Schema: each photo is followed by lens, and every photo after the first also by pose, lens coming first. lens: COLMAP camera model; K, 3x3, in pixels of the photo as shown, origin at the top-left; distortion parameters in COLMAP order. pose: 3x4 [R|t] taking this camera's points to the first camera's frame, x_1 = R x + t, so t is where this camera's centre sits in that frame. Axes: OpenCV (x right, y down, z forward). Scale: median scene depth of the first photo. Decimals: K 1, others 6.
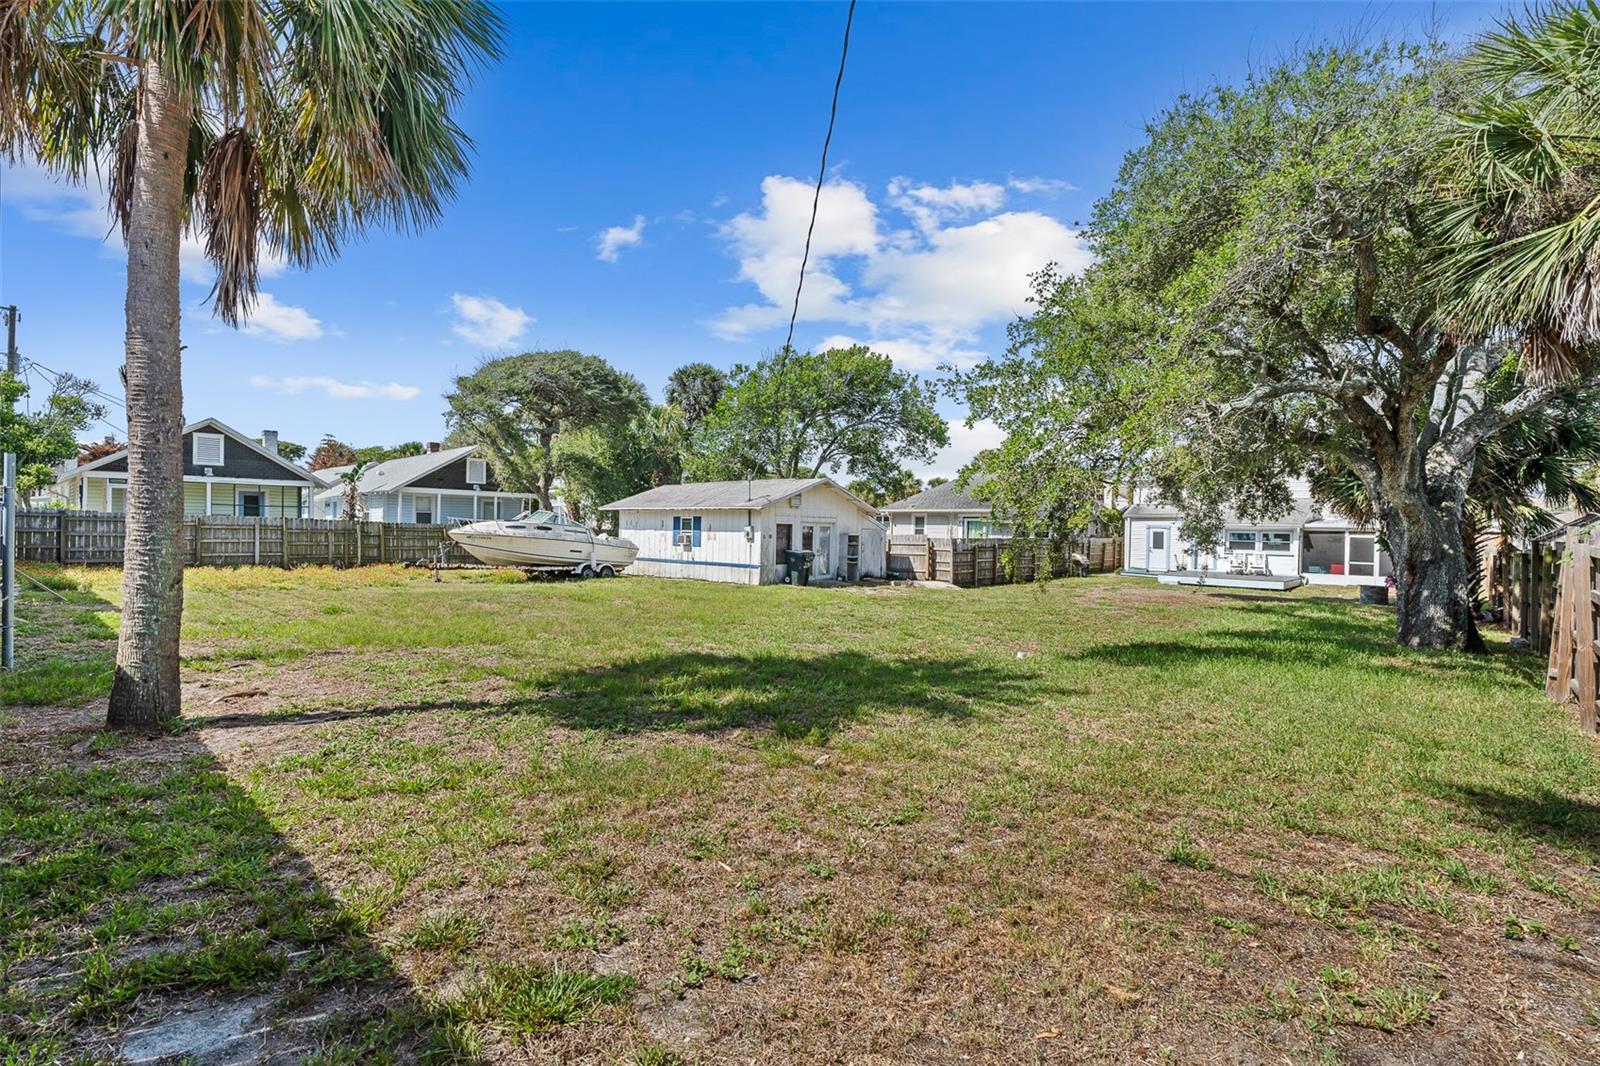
lens RADIAL K [[722.9, 0, 803.8], [0, 722.9, 528.6], [0, 0, 1]] dist [-0.004811, 0.000303]
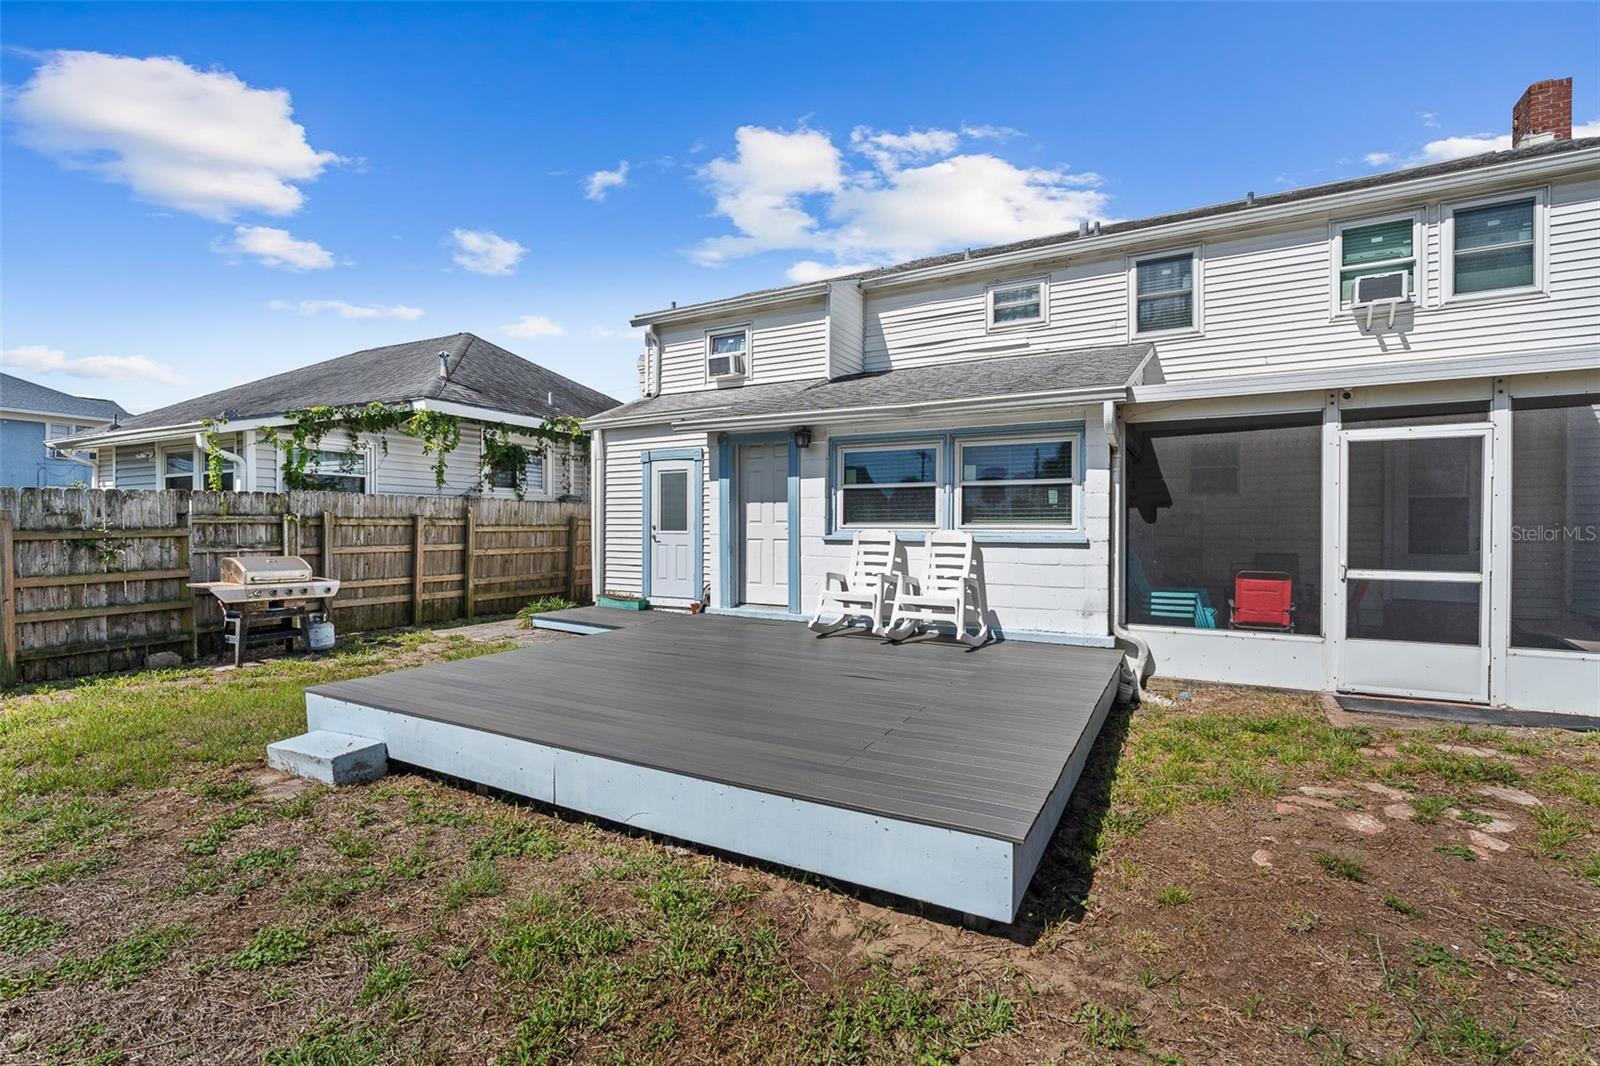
lens RADIAL K [[722.9, 0, 799.3], [0, 722.9, 526.3], [0, 0, 1]] dist [-0.004811, 0.000303]
pose [[0.974903, -0.020684, 0.221666, 0.576037], [0.019660, 0.999783, 0.006828, 0.030606], [-0.221759, -0.002299, 0.975099, 0.850875]]
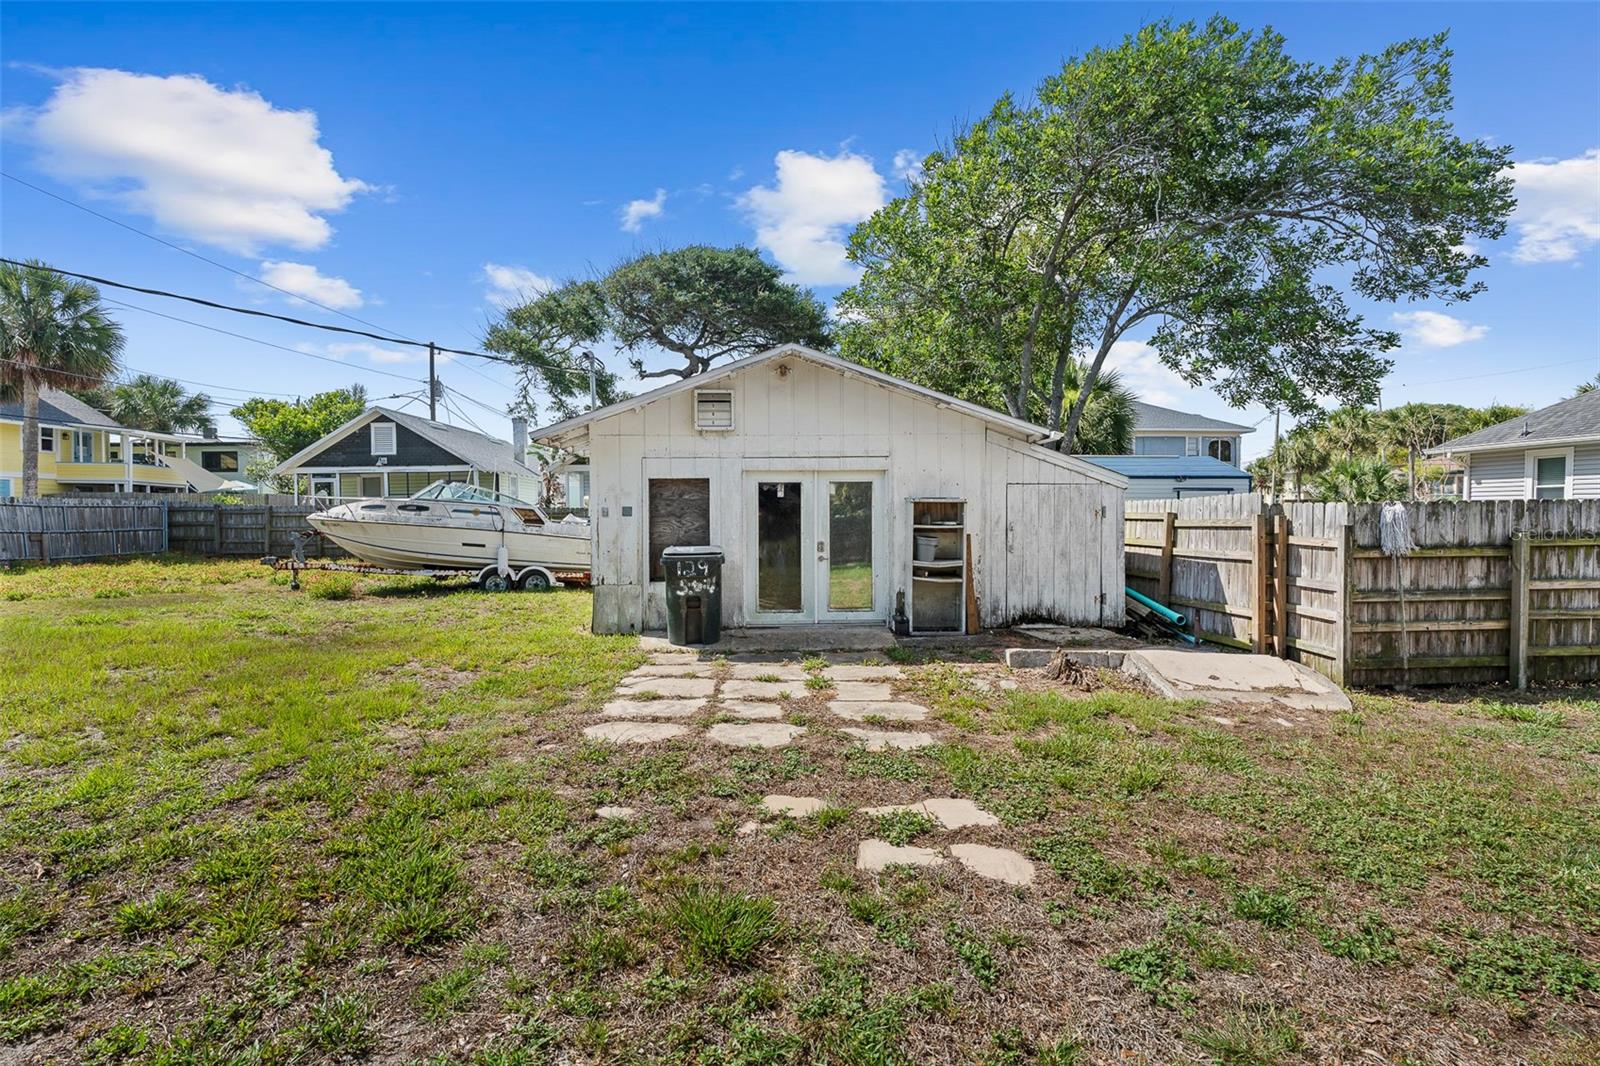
lens RADIAL K [[722.9, 0, 790.2], [0, 722.9, 531.9], [0, 0, 1]] dist [-0.004811, 0.000303]
pose [[0.693188, -0.006241, -0.720729, 0.227555], [0.024428, 0.999591, 0.014839, 0.013720], [0.720342, -0.027892, 0.693058, 0.592941]]
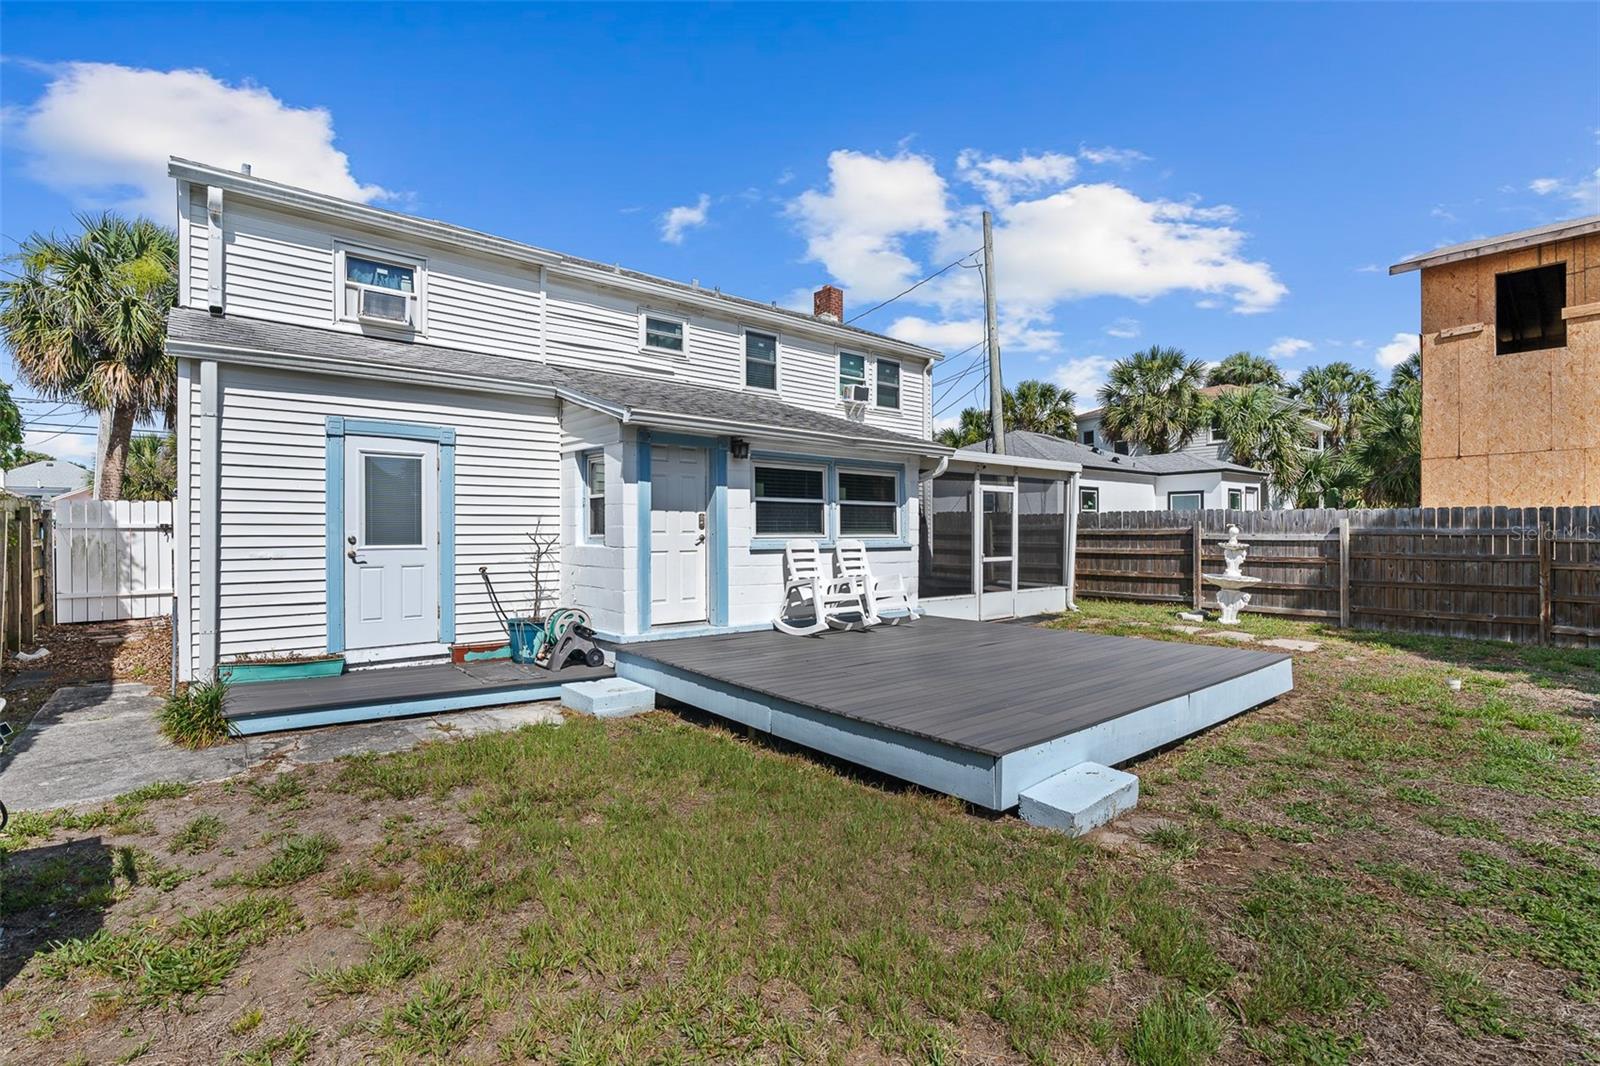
lens RADIAL K [[722.9, 0, 802.6], [0, 722.9, 533.6], [0, 0, 1]] dist [-0.004811, 0.000303]
pose [[0.143089, -0.022839, 0.989446, 0.380549], [0.003286, 0.999739, 0.022601, 0.025532], [-0.989704, 0.000017, 0.143127, 1.044513]]
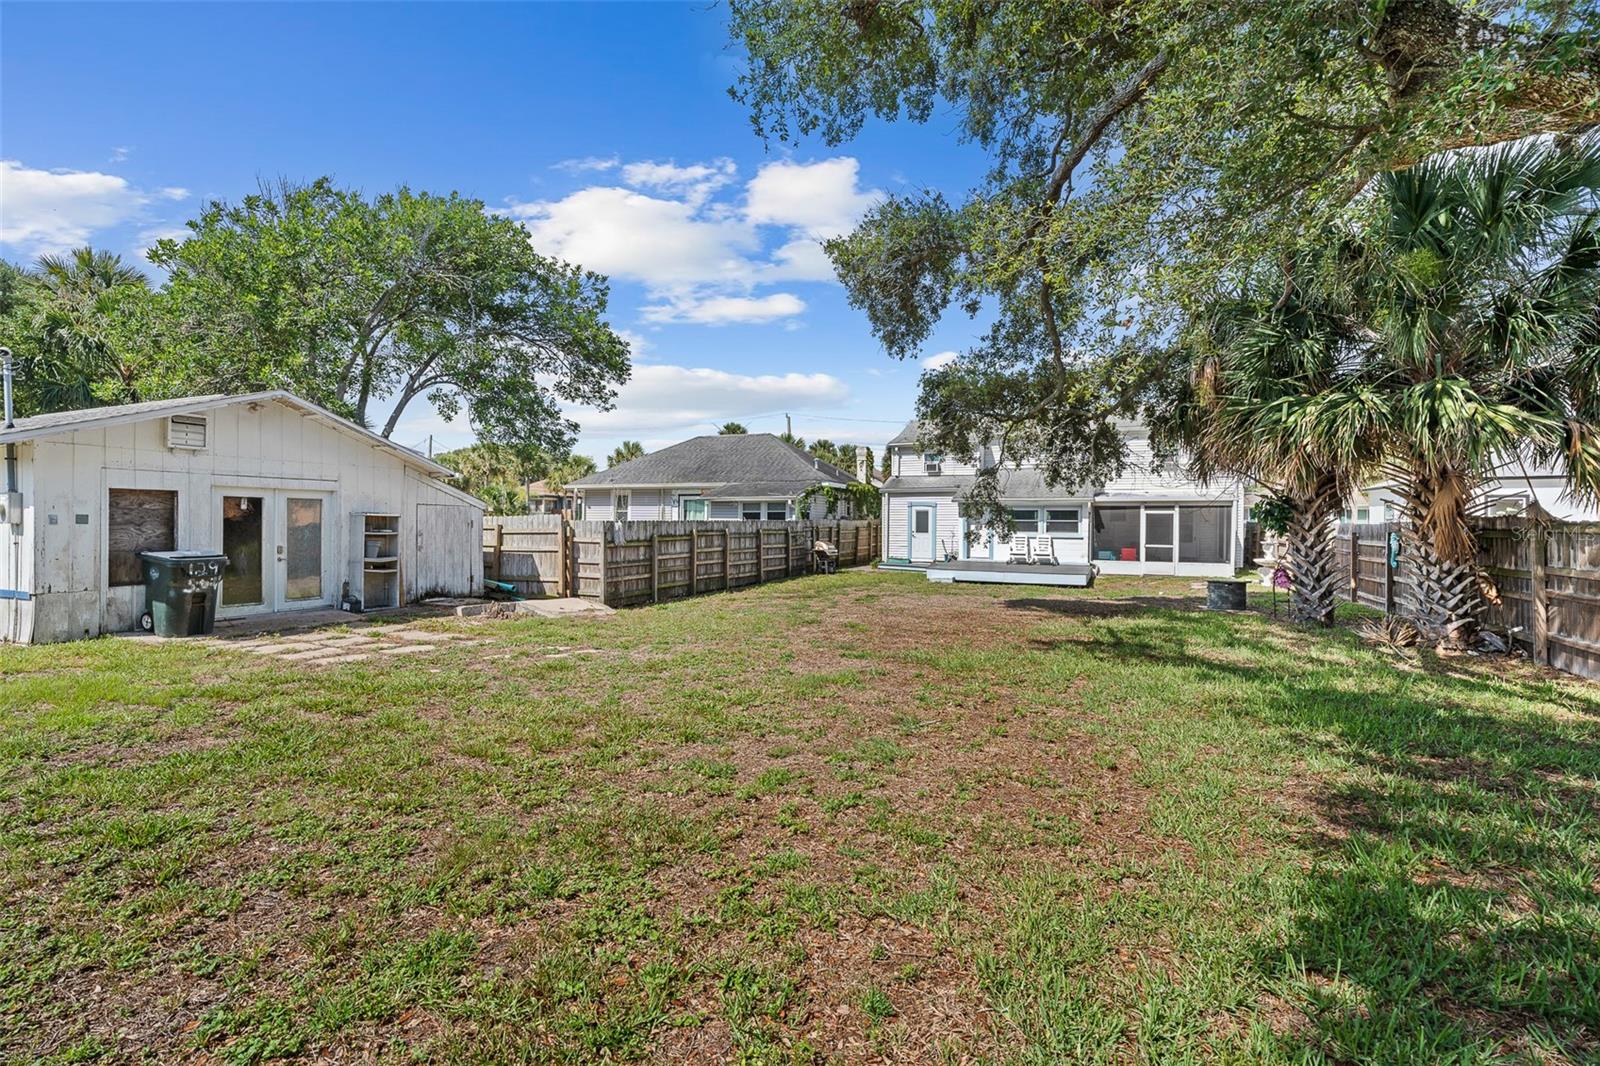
lens RADIAL K [[722.9, 0, 805.7], [0, 722.9, 527.8], [0, 0, 1]] dist [-0.004811, 0.000303]
pose [[0.950553, -0.016354, 0.310132, 0.161017], [0.011971, 0.999800, 0.016031, 0.010486], [-0.310332, -0.011526, 0.950558, 0.368261]]
